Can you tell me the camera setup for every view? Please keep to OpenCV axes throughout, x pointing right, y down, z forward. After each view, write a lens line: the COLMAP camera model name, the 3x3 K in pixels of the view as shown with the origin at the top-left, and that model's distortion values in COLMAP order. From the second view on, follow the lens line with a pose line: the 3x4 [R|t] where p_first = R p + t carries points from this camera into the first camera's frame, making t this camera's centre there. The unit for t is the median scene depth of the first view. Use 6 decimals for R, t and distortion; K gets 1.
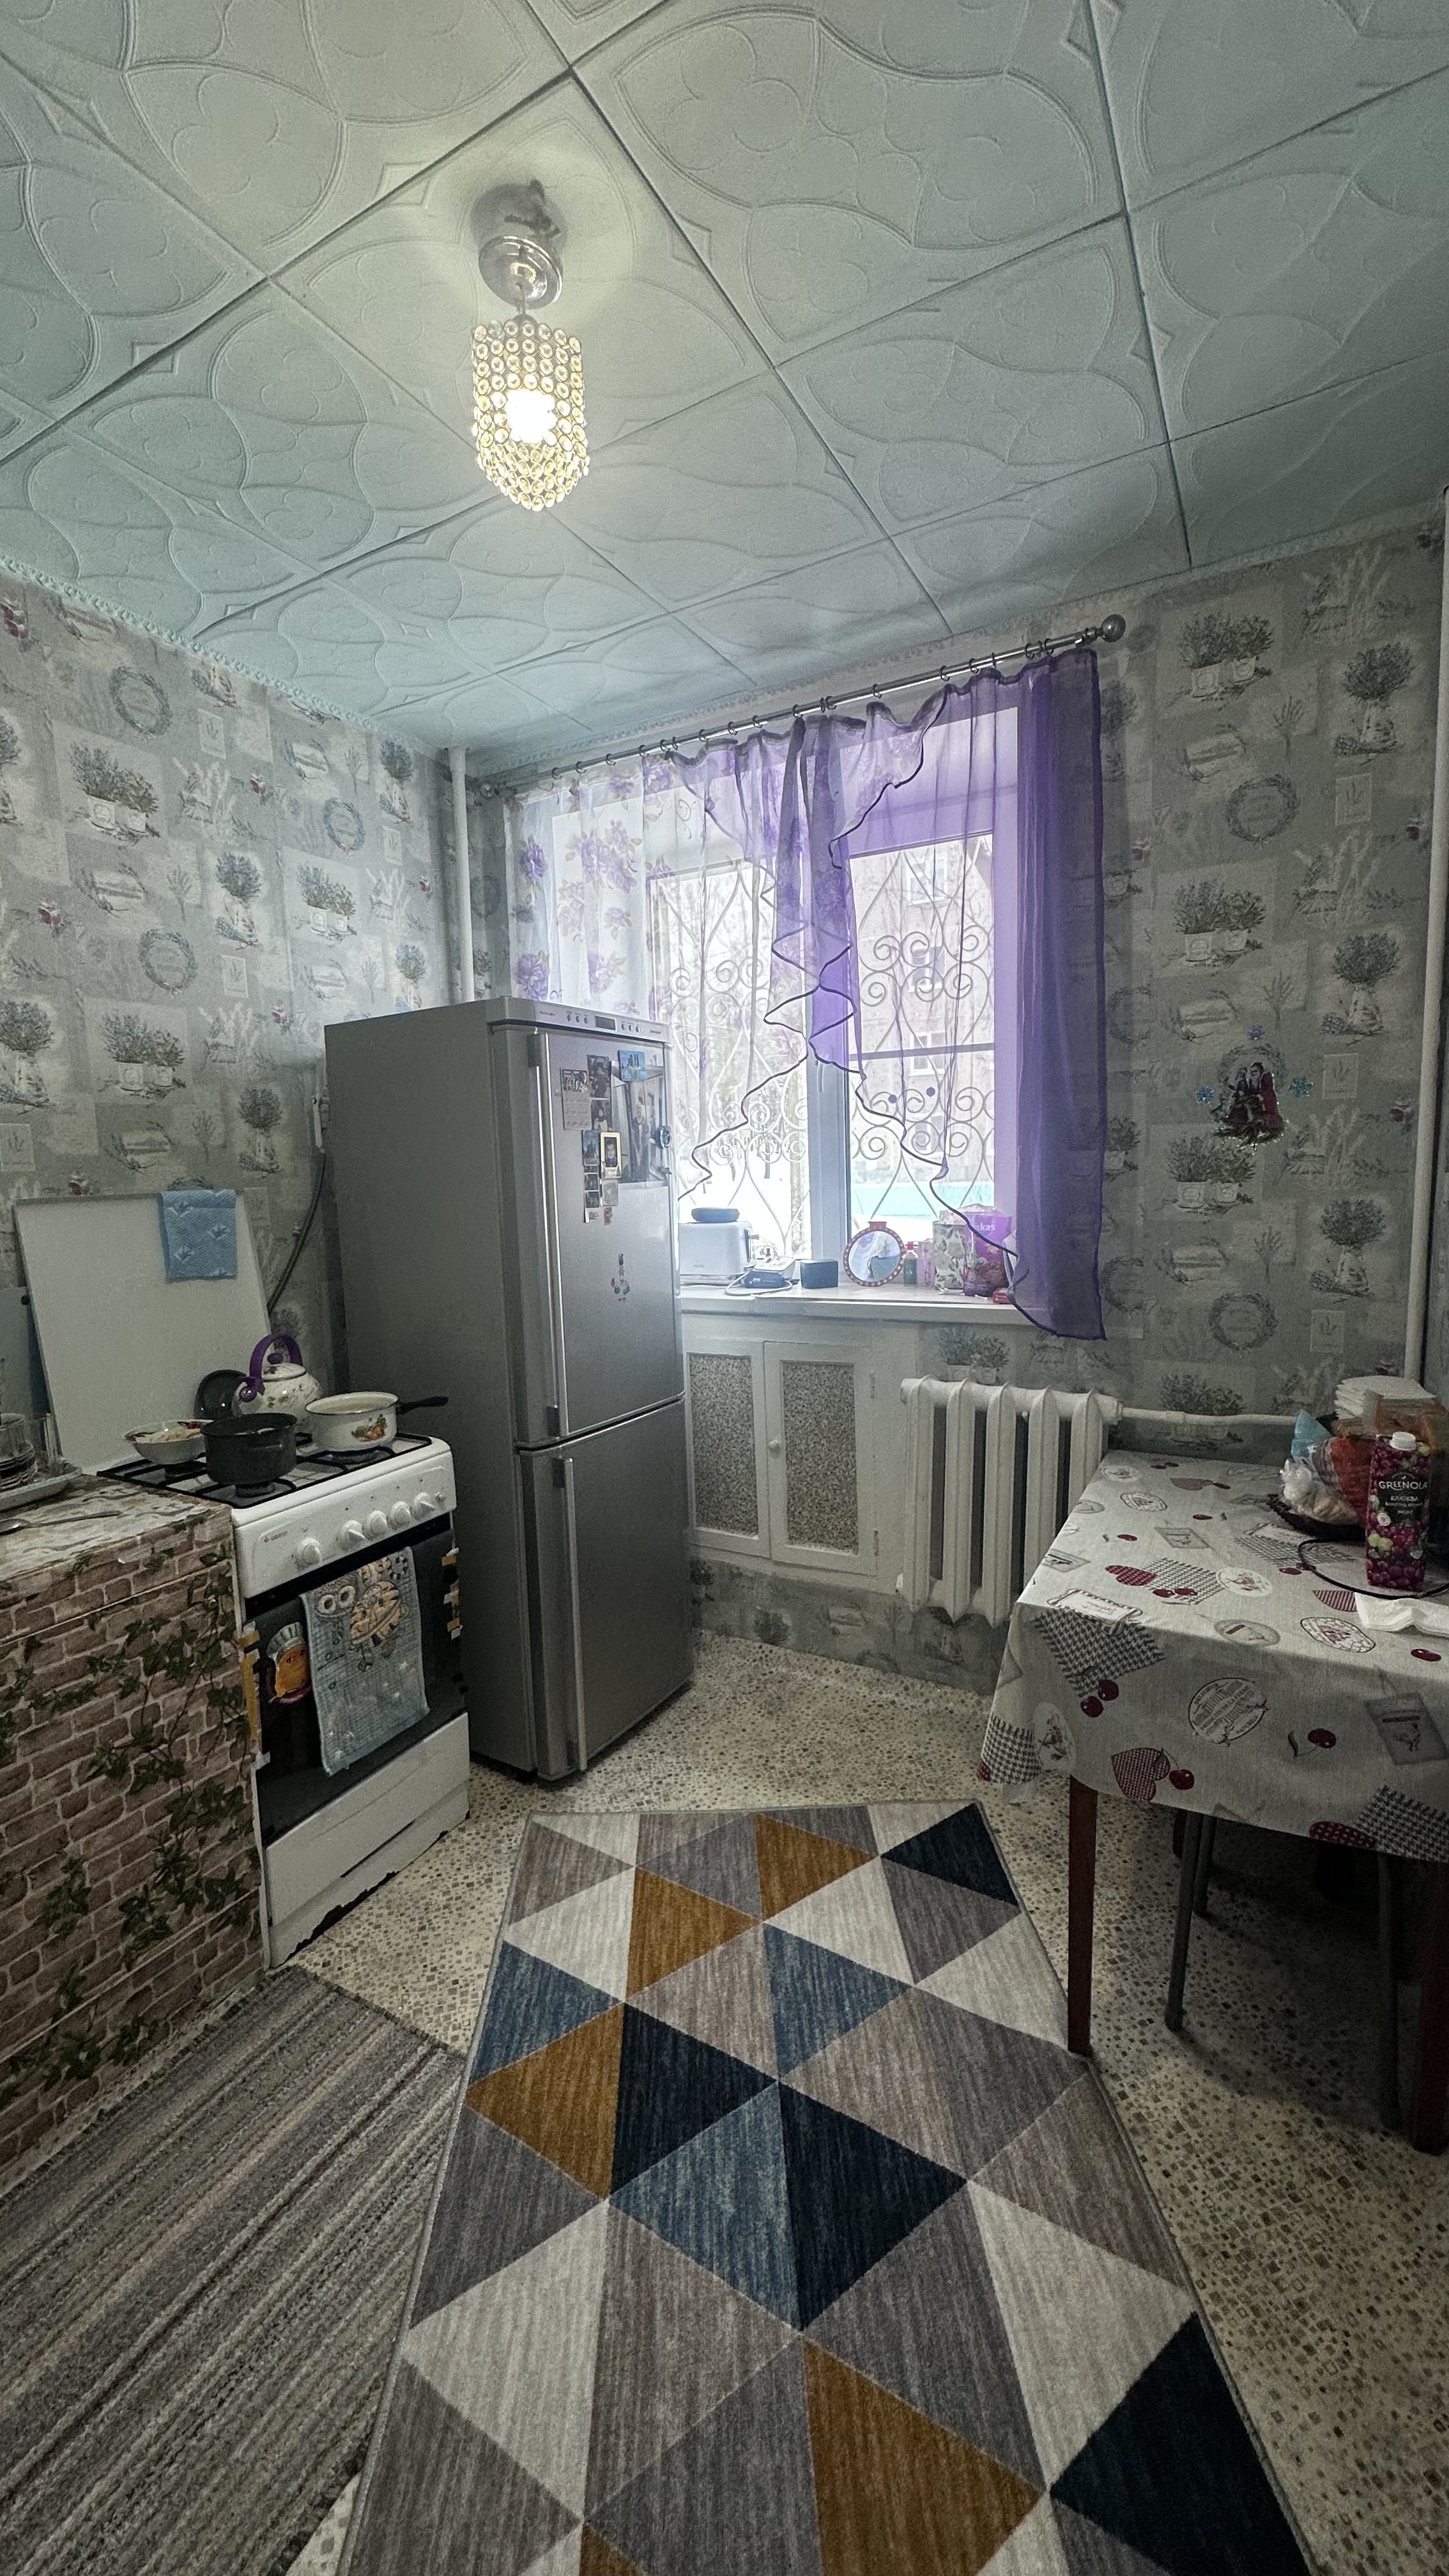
lens RADIAL K [[1025.5, 0, 724.8], [0, 1025.5, 1288.4], [0, 0, 1]] dist [-0.004399, 0.000782]
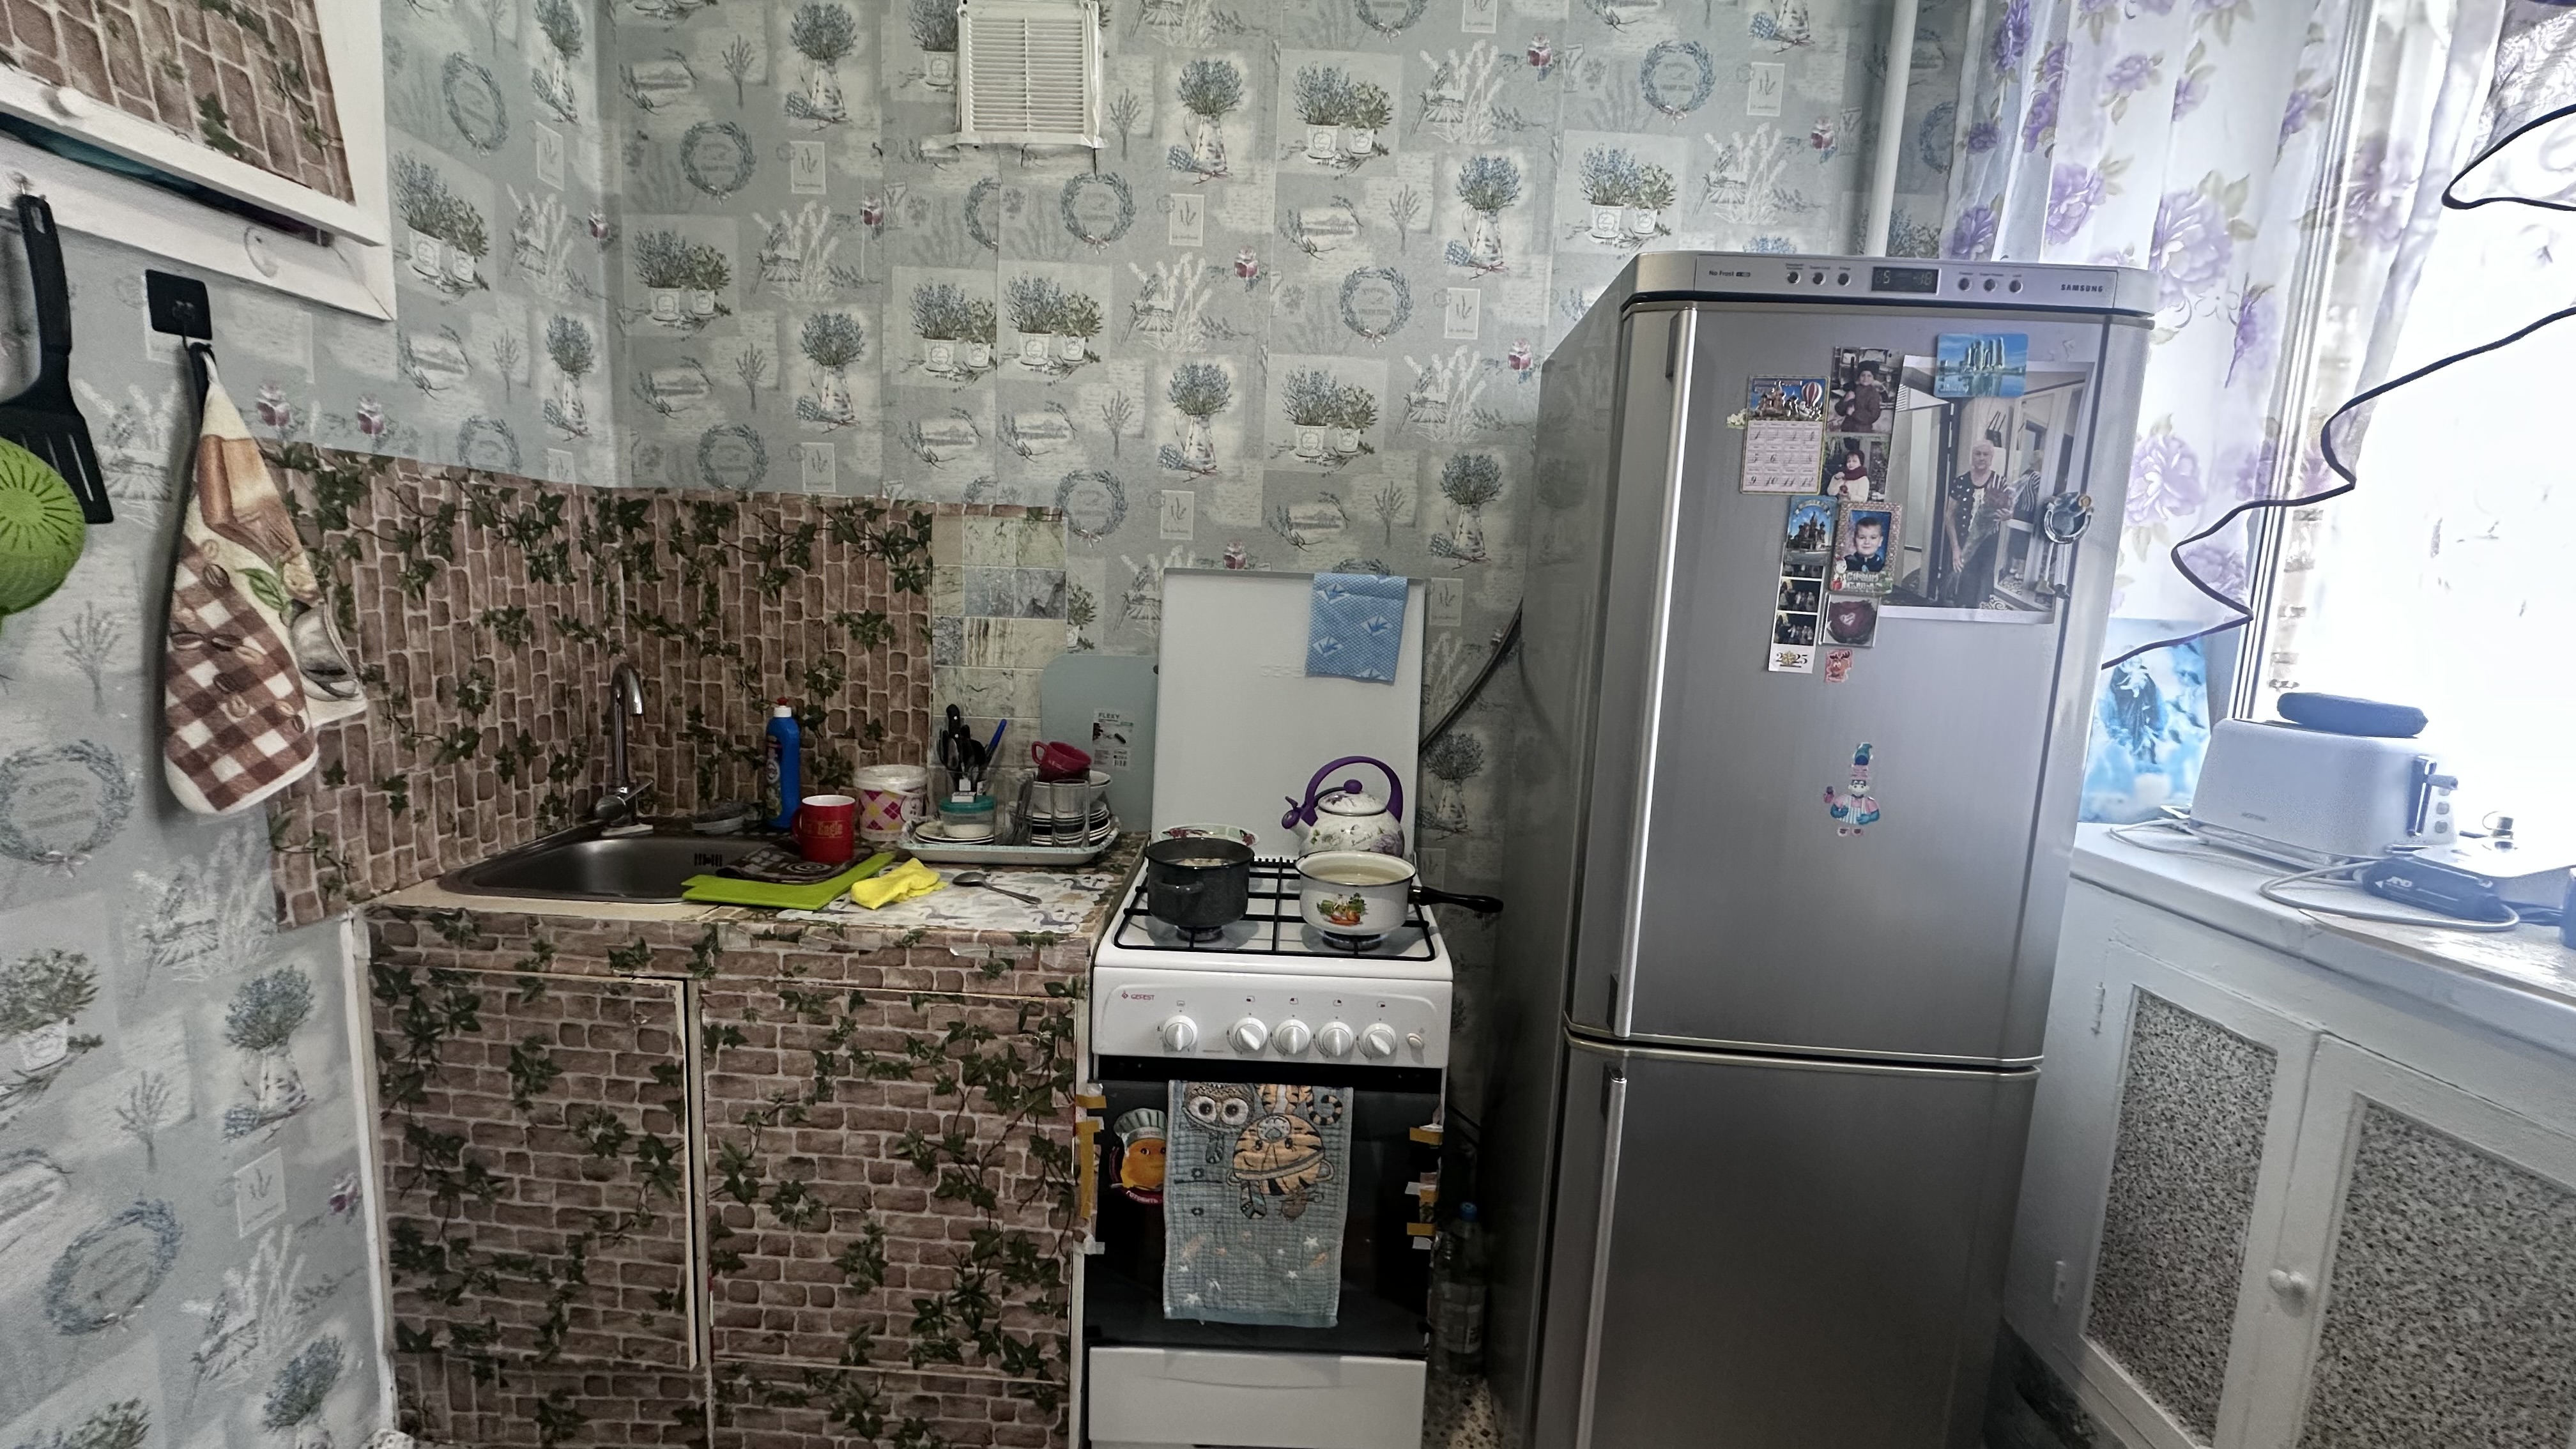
lens RADIAL K [[1025.5, 0, 1288.5], [0, 1025.5, 720.5], [0, 0, 1]] dist [-0.004399, 0.000782]
pose [[0.482425, 0.169648, -0.859352, 0.223768], [-0.165138, 0.981088, 0.100974, -0.056943], [0.860230, 0.093199, 0.501317, 0.574454]]
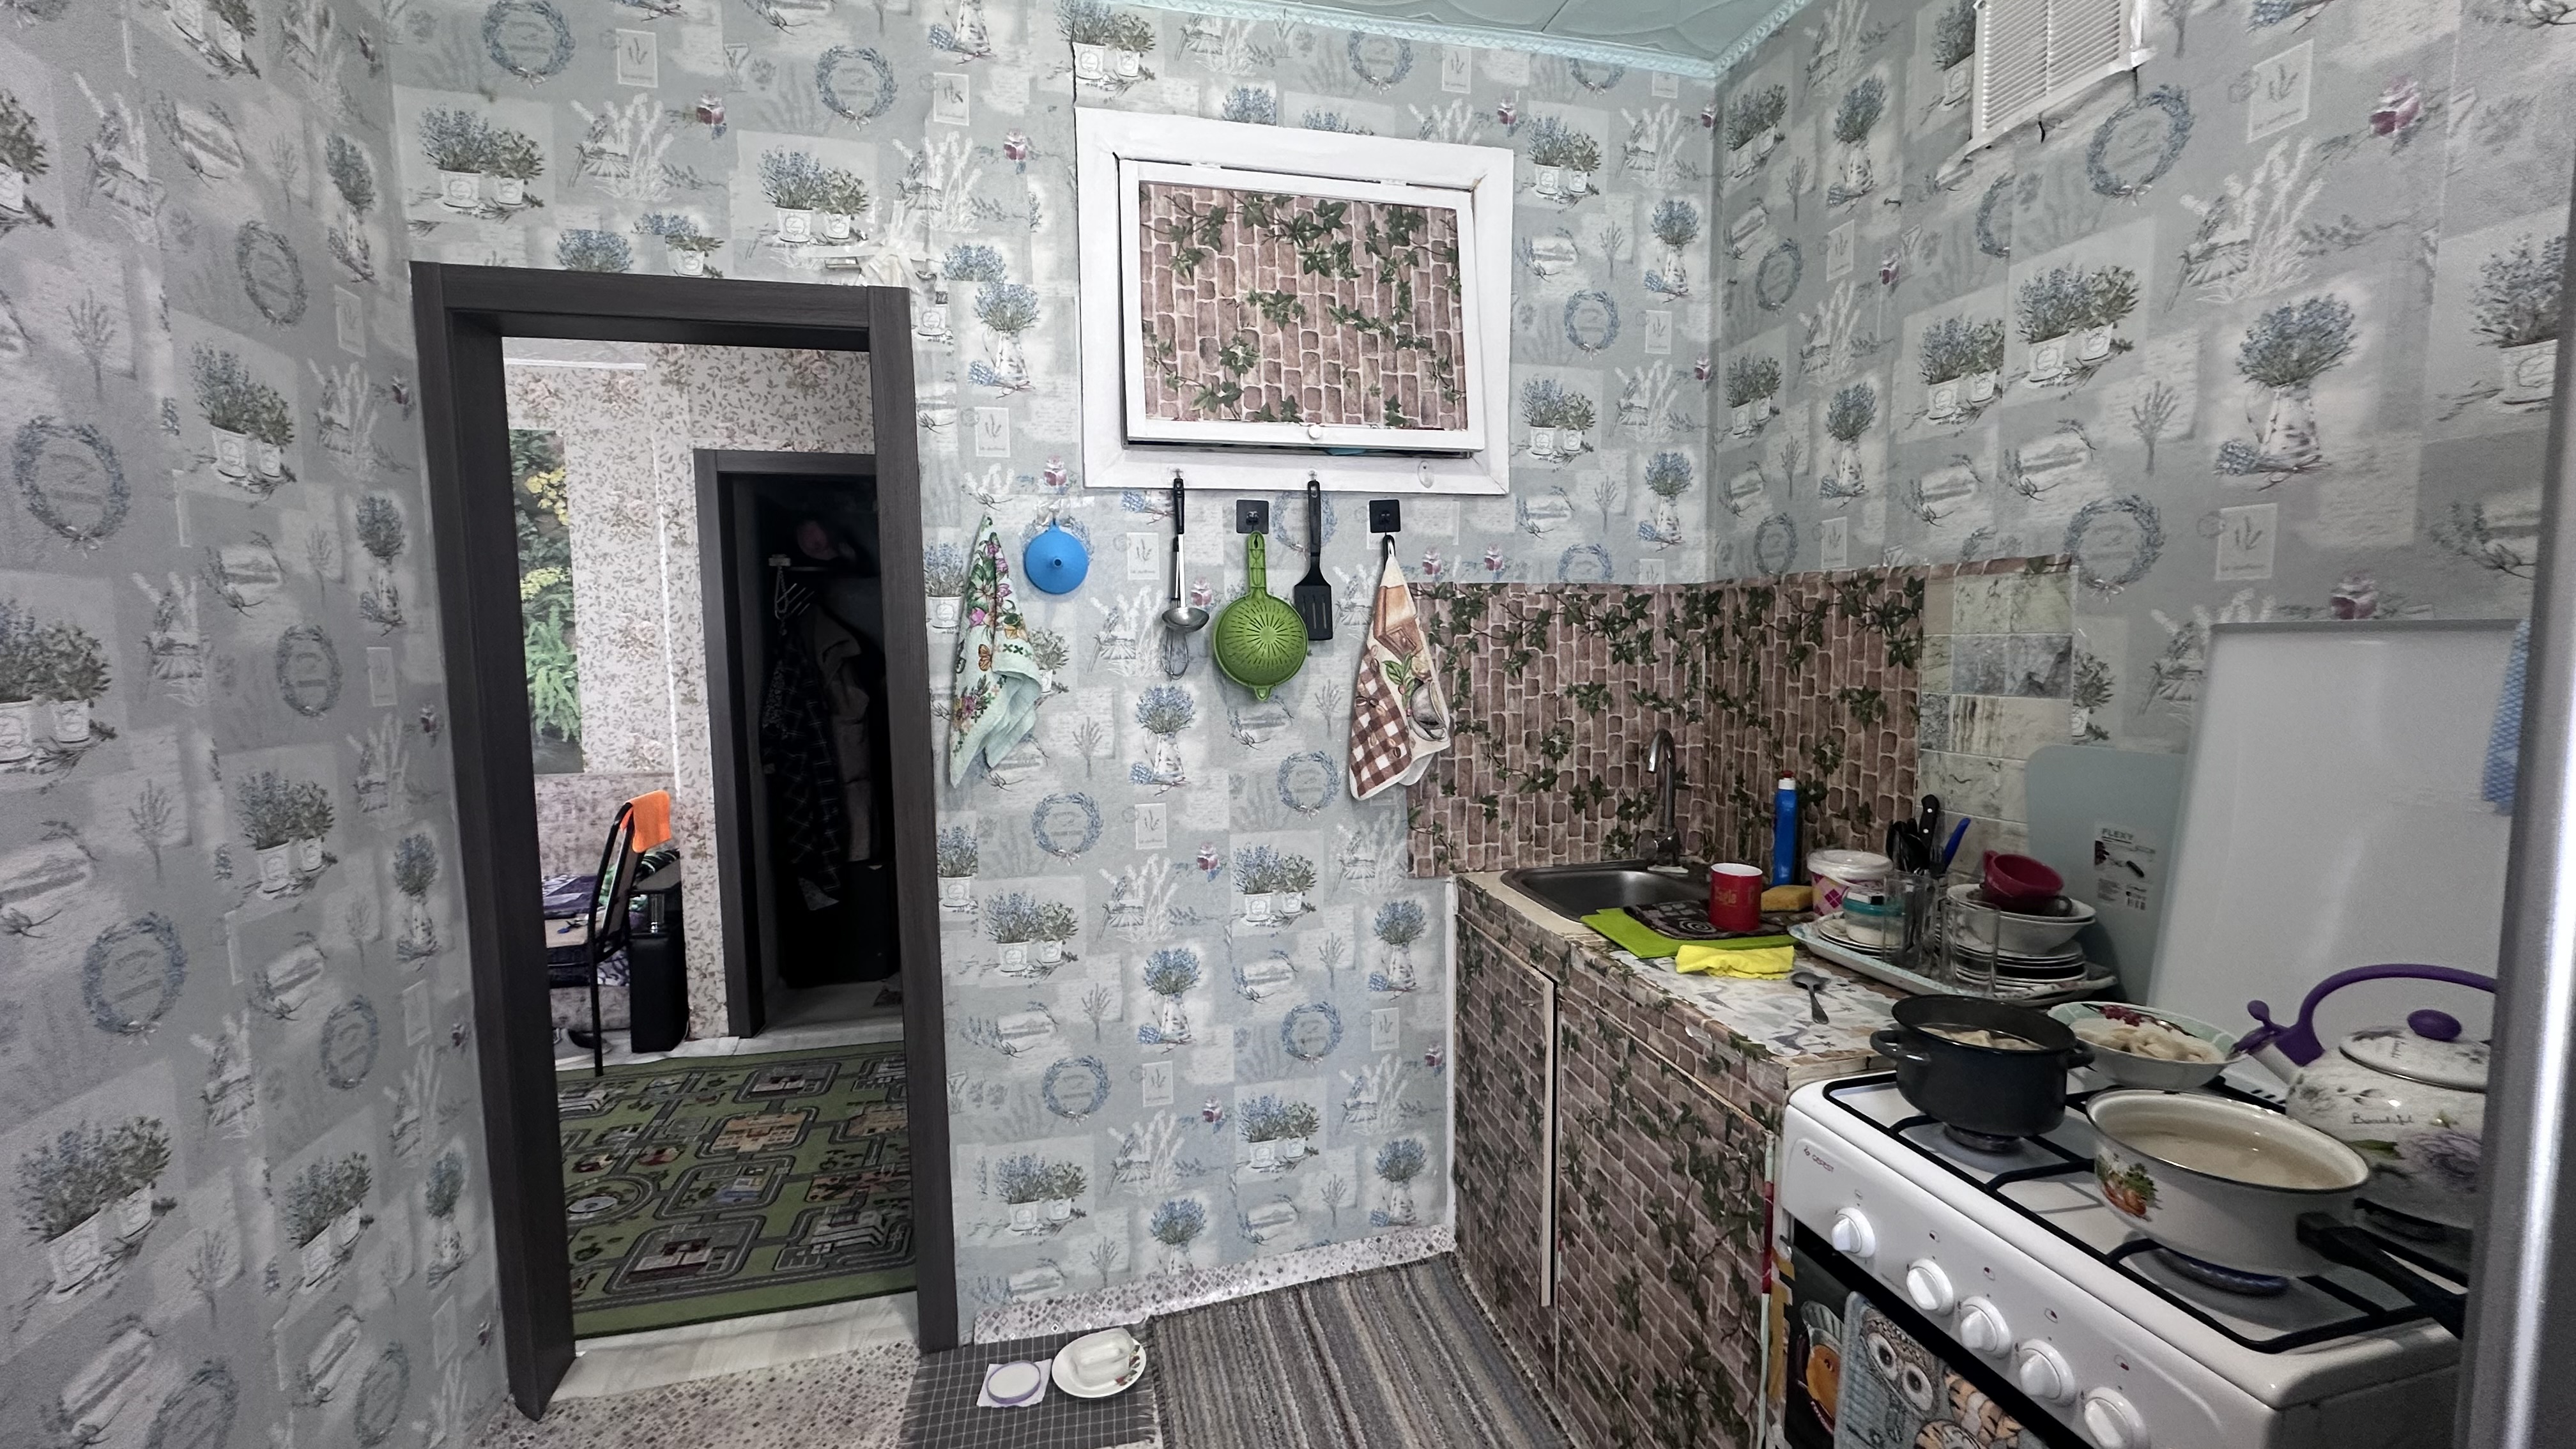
lens RADIAL K [[1025.5, 0, 1288.8], [0, 1025.5, 722.0], [0, 0, 1]] dist [-0.004399, 0.000782]
pose [[-0.736965, 0.099563, -0.668558, 0.177947], [-0.045873, 0.979445, 0.196428, -0.117630], [0.674373, 0.175429, -0.717249, 1.002250]]
